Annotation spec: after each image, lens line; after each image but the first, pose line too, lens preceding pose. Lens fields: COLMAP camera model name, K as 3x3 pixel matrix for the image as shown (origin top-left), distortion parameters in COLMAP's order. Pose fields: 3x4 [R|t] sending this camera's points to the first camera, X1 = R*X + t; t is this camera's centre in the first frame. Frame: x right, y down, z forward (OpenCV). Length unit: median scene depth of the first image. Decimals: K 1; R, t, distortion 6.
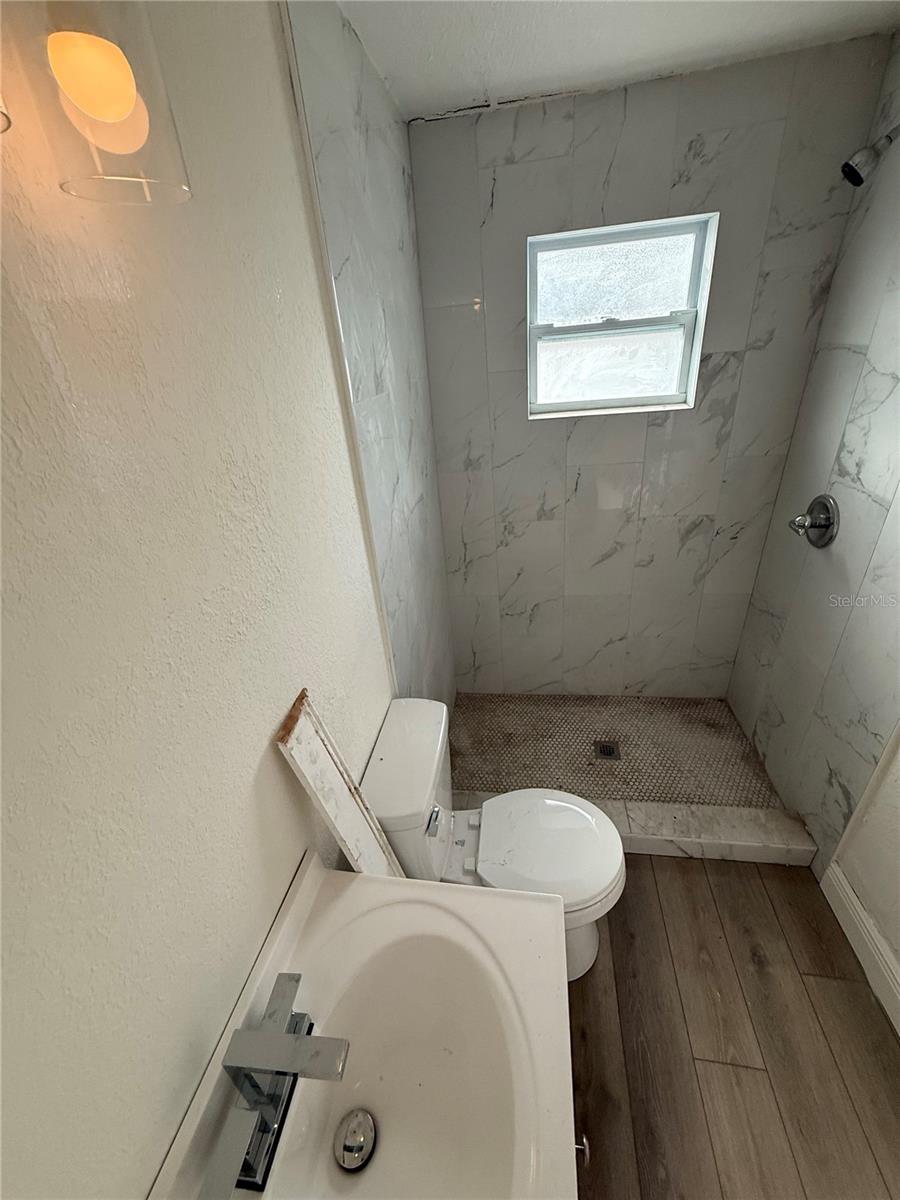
lens RADIAL K [[485.2, 0, 449.8], [0, 485.2, 600.5], [0, 0, 1]] dist [-0.001244, -0.000385]
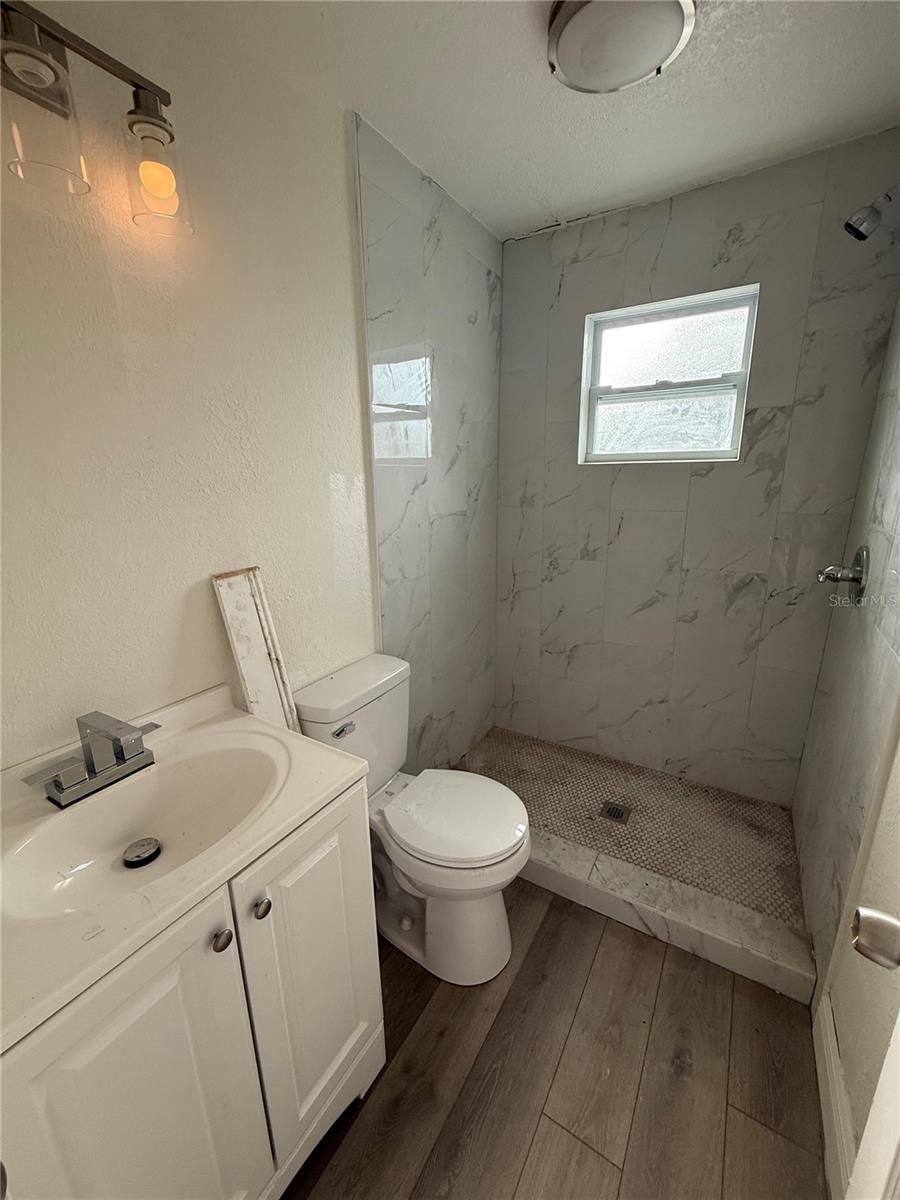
lens RADIAL K [[485.2, 0, 444.2], [0, 485.2, 597.2], [0, 0, 1]] dist [-0.001244, -0.000385]
pose [[0.915346, 0.168359, -0.365784, 0.370770], [-0.241915, 0.956113, -0.165304, 0.189769], [0.321900, 0.239799, 0.915902, -0.043368]]
